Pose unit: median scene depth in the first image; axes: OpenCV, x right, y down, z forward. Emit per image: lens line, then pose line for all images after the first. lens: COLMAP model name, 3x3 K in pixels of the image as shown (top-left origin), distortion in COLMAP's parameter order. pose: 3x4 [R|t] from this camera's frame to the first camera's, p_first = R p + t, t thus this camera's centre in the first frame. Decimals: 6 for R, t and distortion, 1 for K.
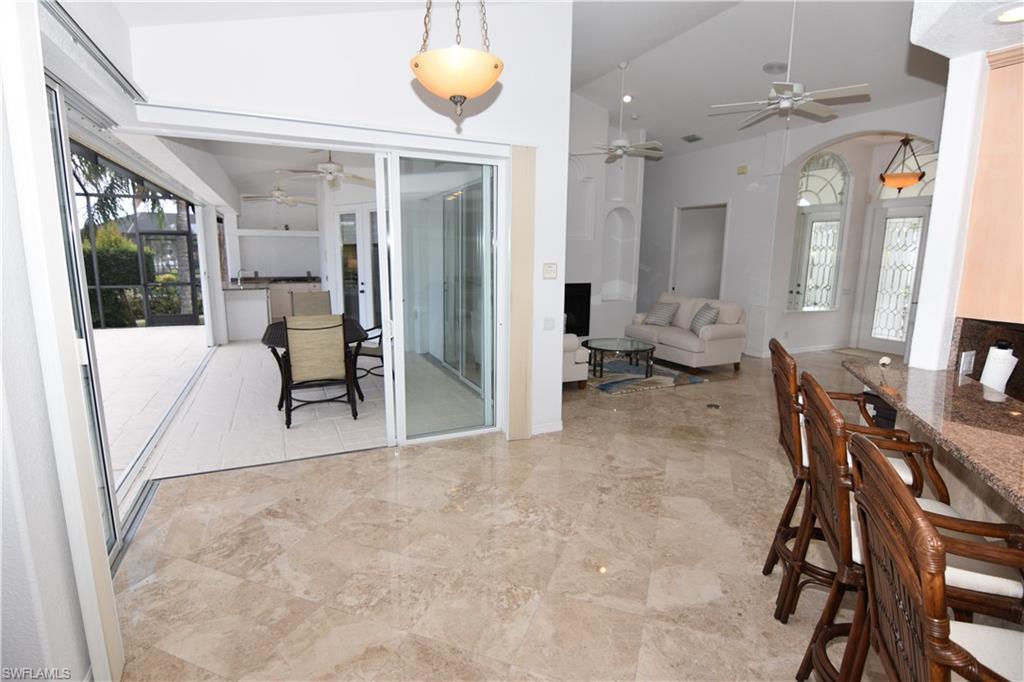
lens RADIAL K [[500.4, 0, 505.8], [0, 500.4, 338.9], [0, 0, 1]] dist [-0.012314, -0.000928]
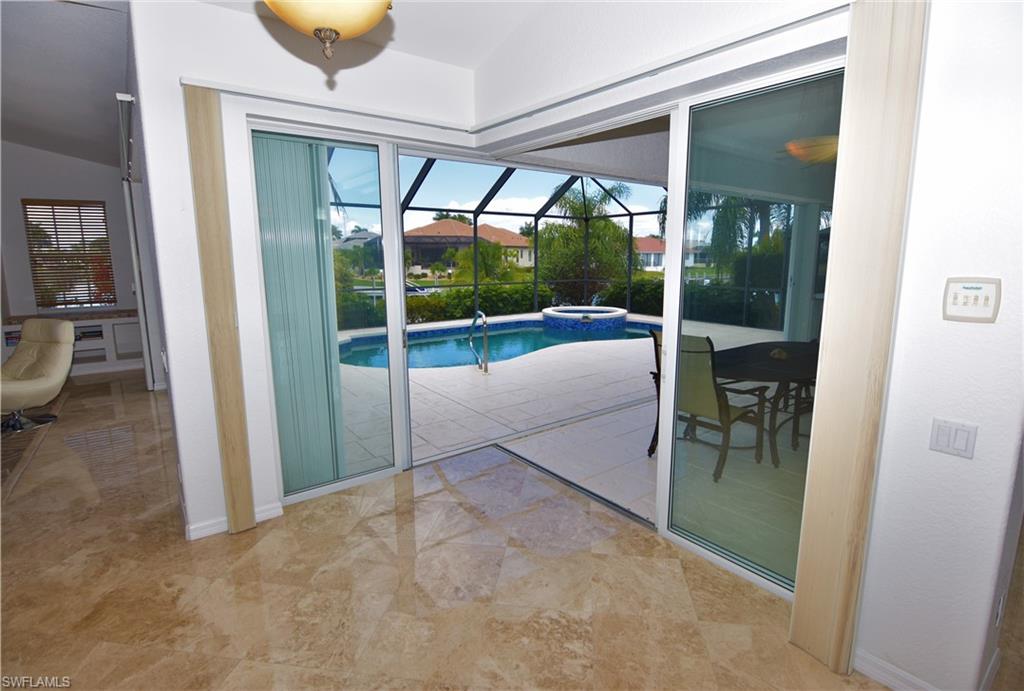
lens RADIAL K [[504.4, 0, 512.0], [0, 504.4, 345.5], [0, 0, 1]] dist [-0.002265, -0.000430]
pose [[0.224526, 0.161300, -0.961026, 0.475956], [-0.157408, 0.979257, 0.127585, -0.125029], [0.961671, 0.122627, 0.245258, 0.767007]]
